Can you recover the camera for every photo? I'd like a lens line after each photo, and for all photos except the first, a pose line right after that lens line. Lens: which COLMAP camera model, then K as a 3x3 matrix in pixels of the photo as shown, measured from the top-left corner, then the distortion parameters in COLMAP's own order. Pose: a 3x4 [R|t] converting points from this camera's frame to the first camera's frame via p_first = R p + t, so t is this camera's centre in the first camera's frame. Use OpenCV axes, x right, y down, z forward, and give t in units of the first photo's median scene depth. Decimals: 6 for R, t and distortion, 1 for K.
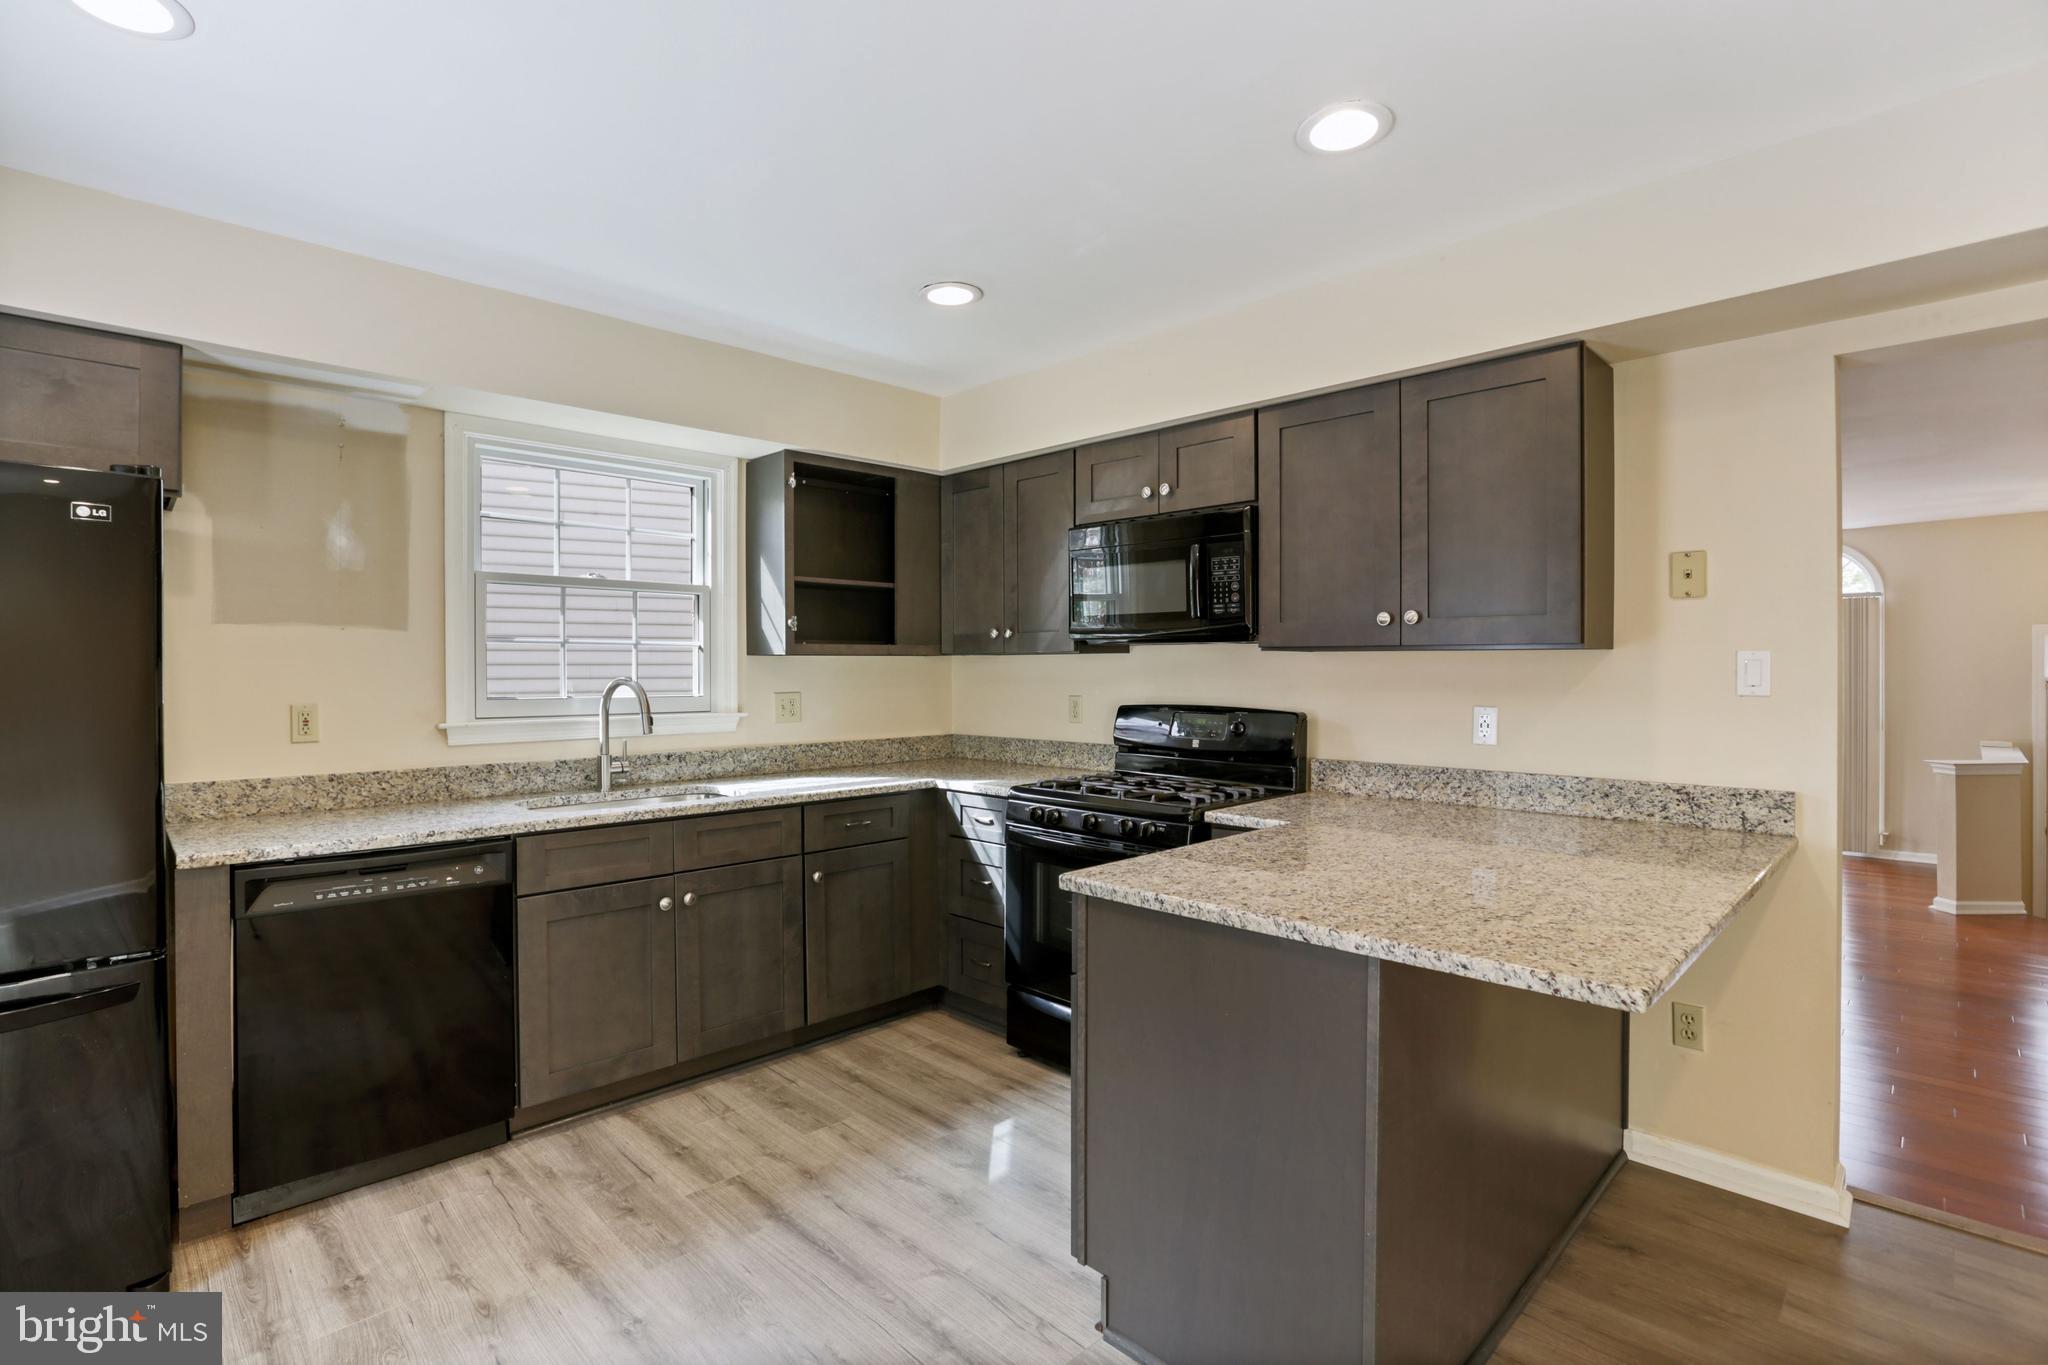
lens RADIAL K [[955.0, 0, 1008.0], [0, 955.0, 674.1], [0, 0, 1]] dist [-0.053146, 0.023351]
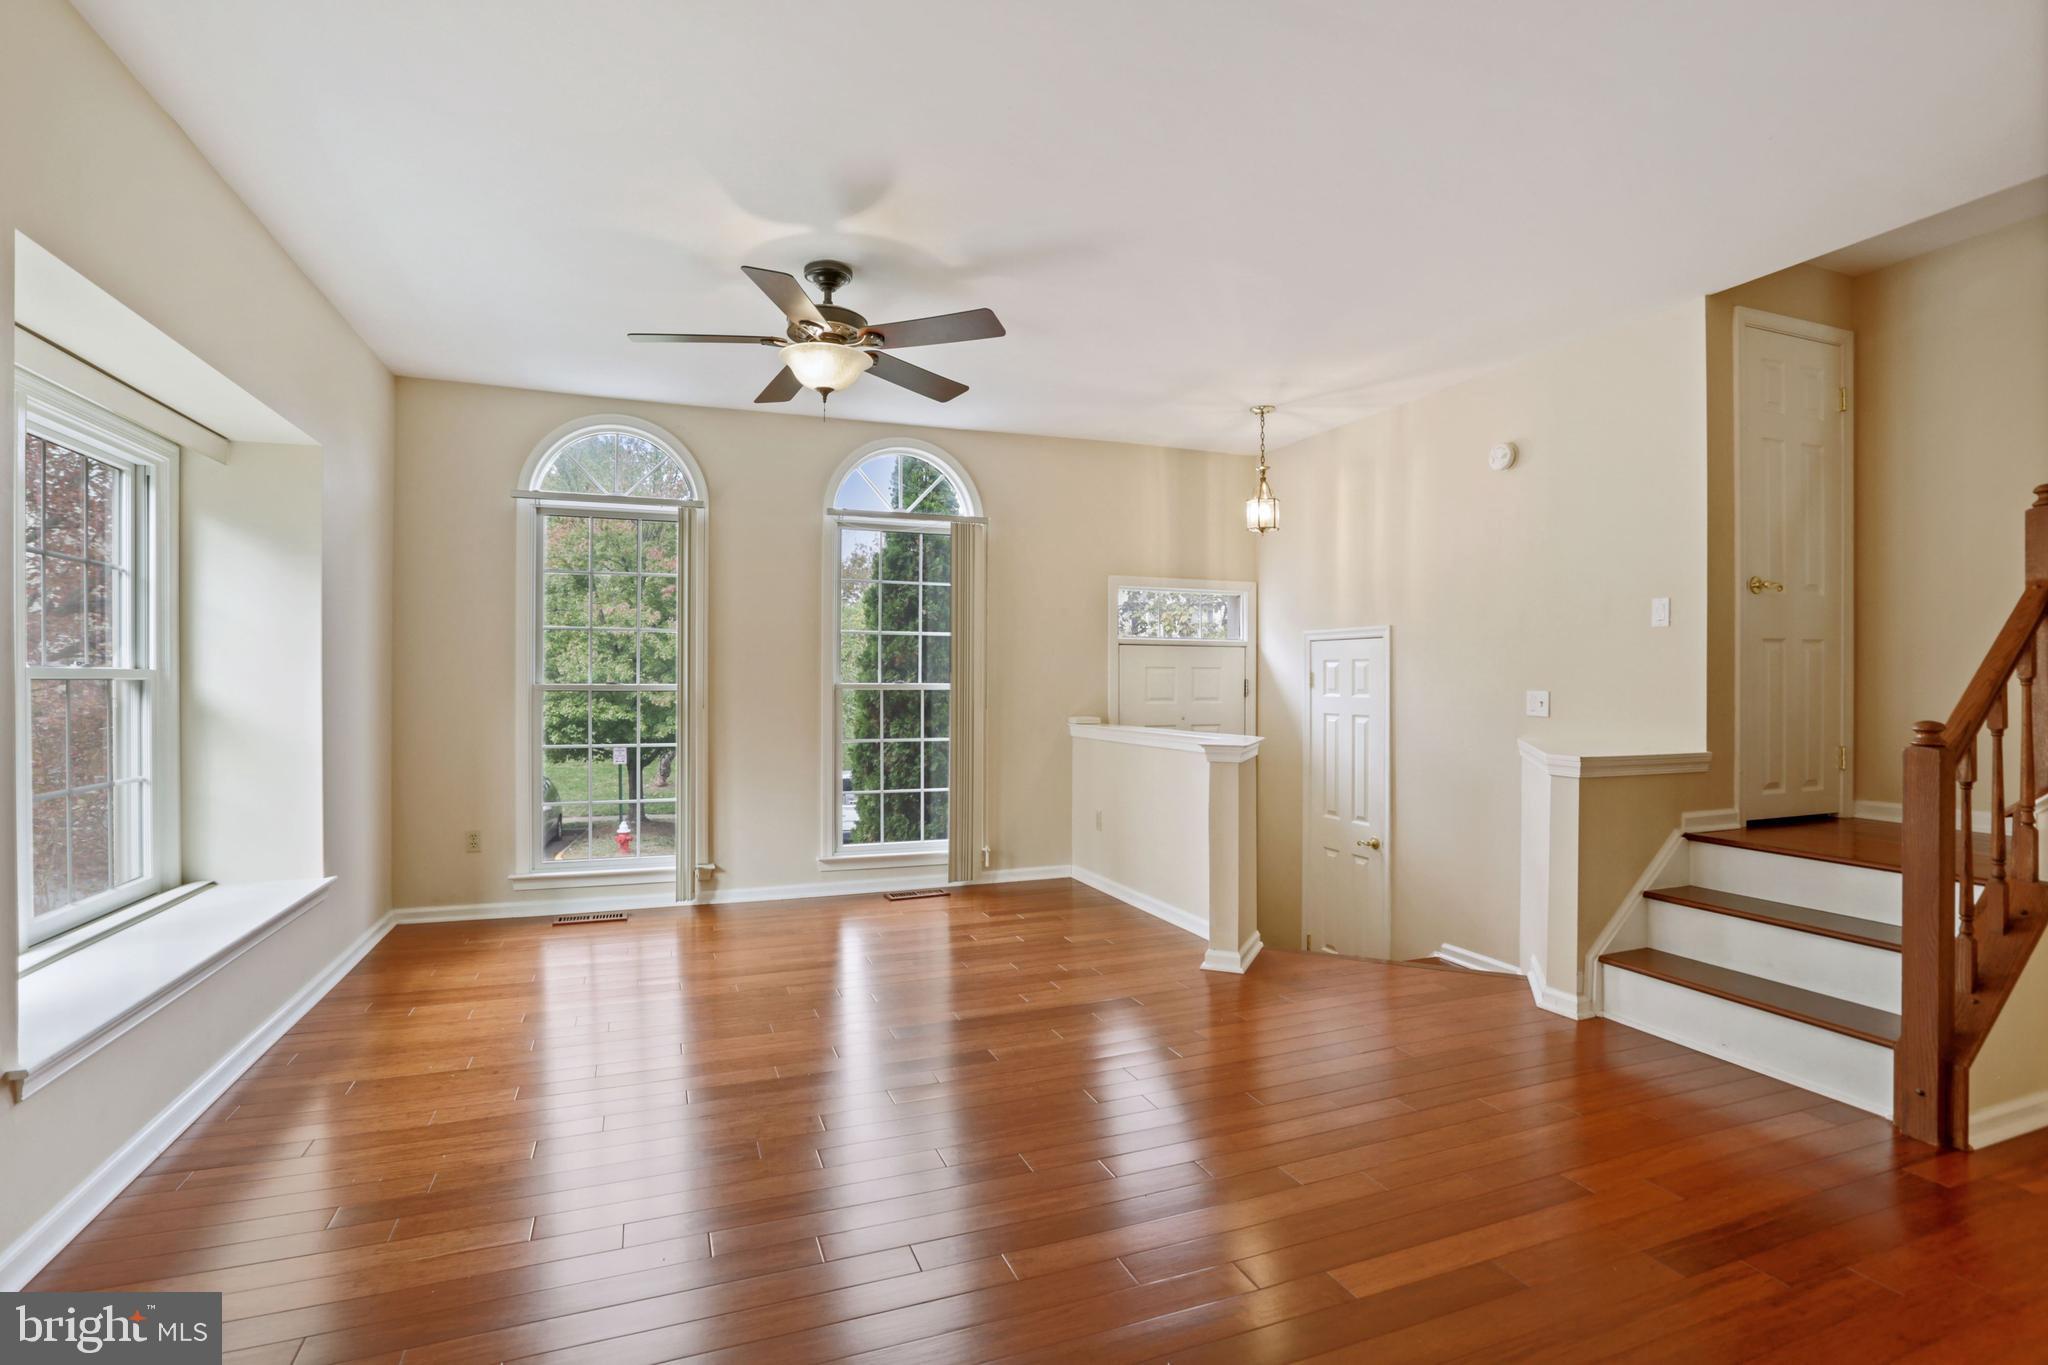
lens RADIAL K [[960.9, 0, 1004.4], [0, 960.9, 683.0], [0, 0, 1]] dist [-0.055149, 0.023756]
pose [[0.401929, 0.000517, 0.915671, 0.649258], [0.000188, 1.000000, -0.000647, 0.103727], [-0.915671, 0.000432, 0.401928, 1.709081]]
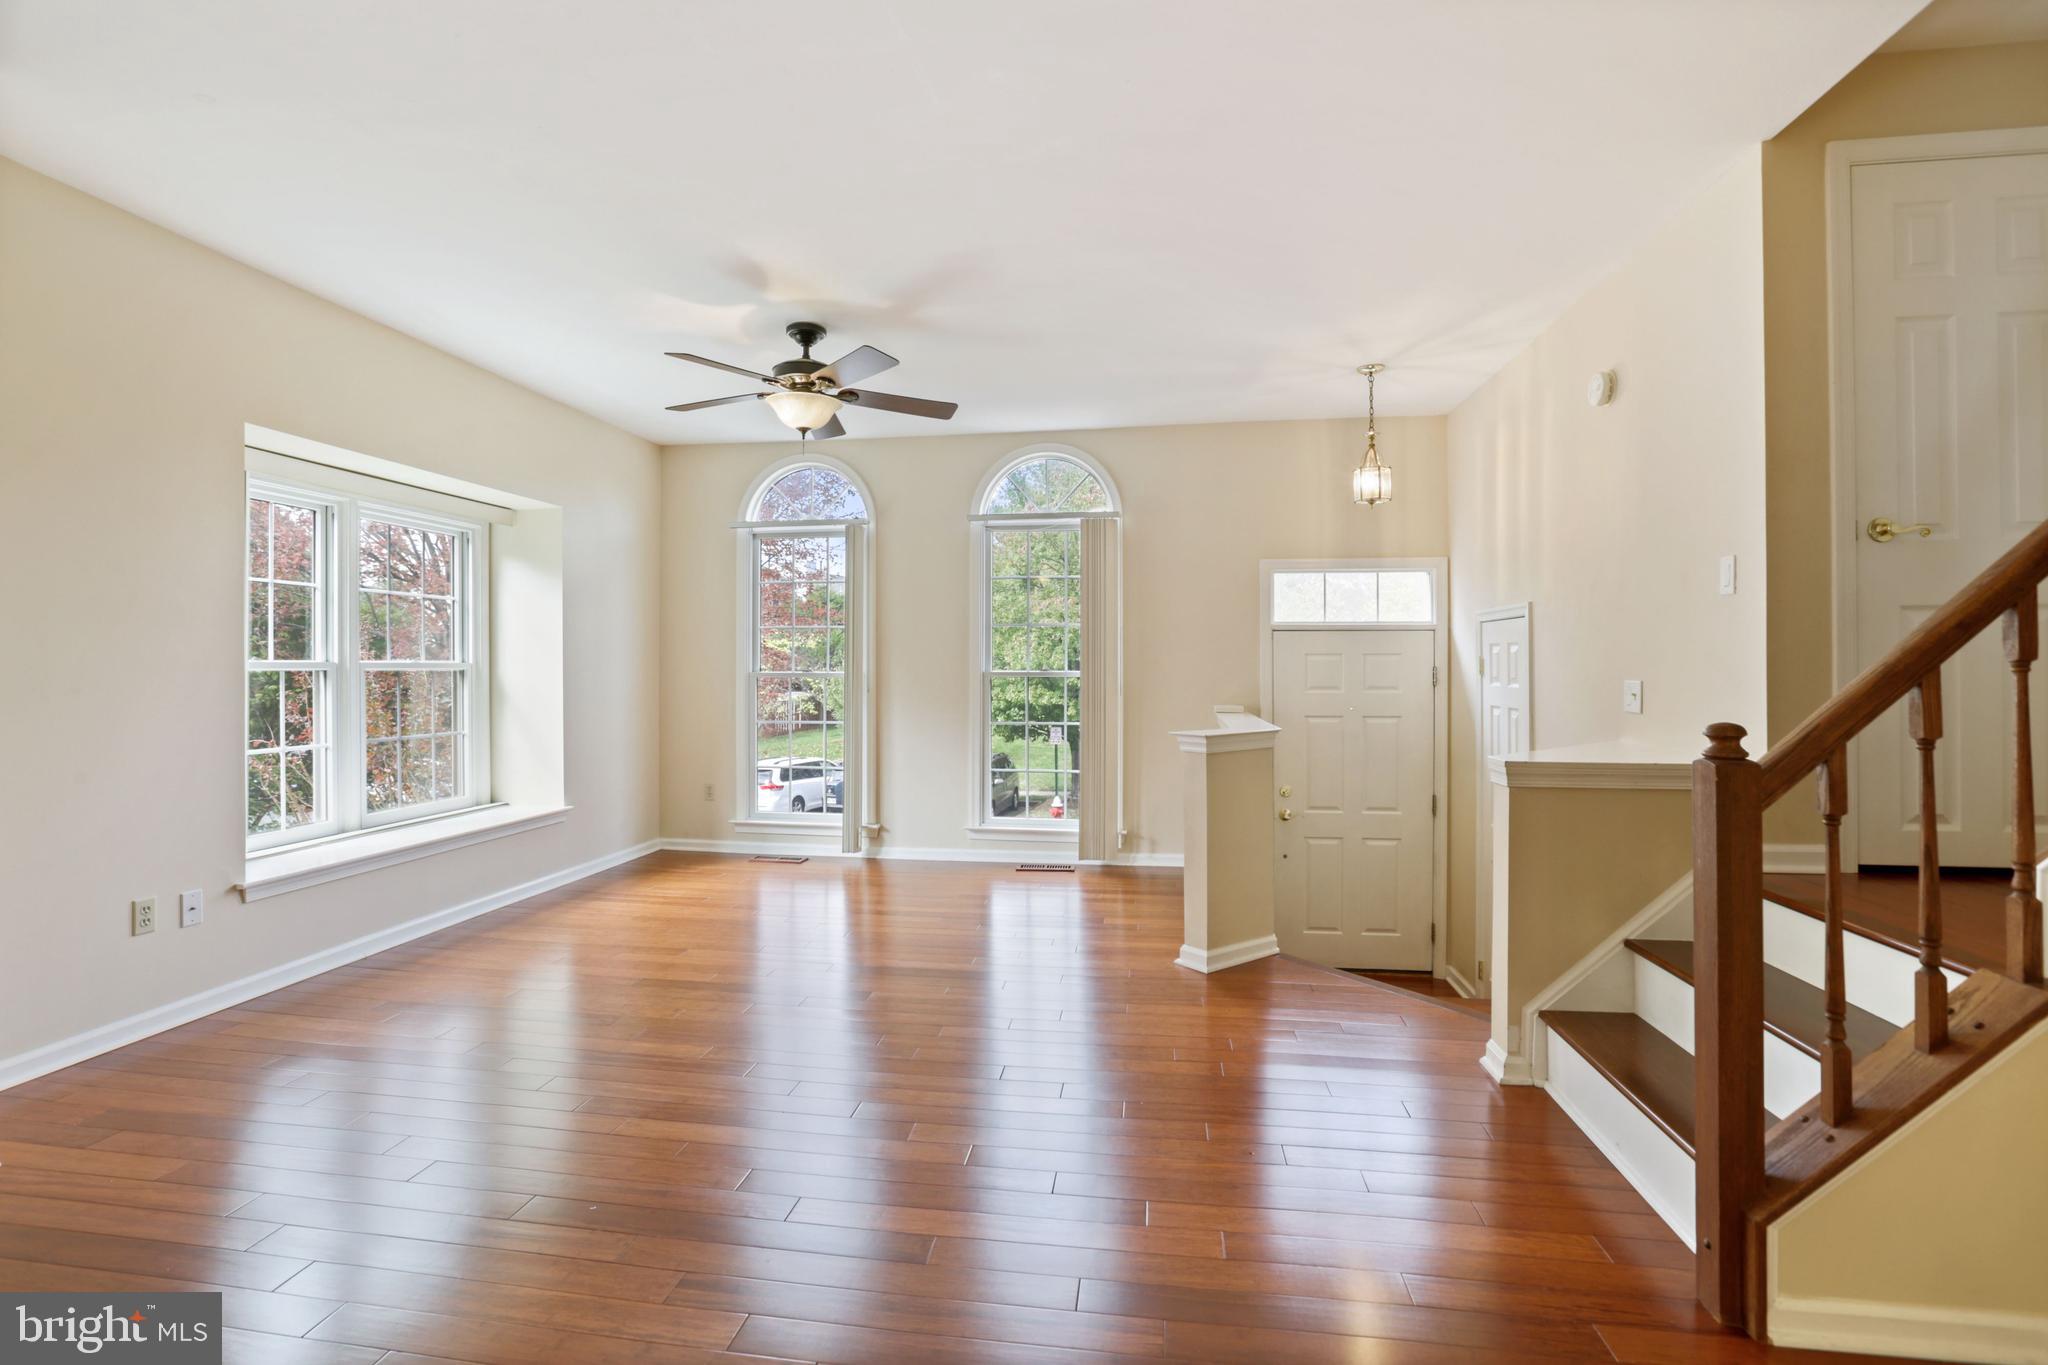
lens RADIAL K [[951.0, 0, 1016.6], [0, 951.0, 666.1], [0, 0, 1]] dist [-0.049822, 0.022447]
pose [[0.798258, 0.002678, 0.602309, 1.027567], [0.001012, 0.999983, -0.005788, 0.103535], [-0.602315, 0.005230, 0.798242, 1.088878]]
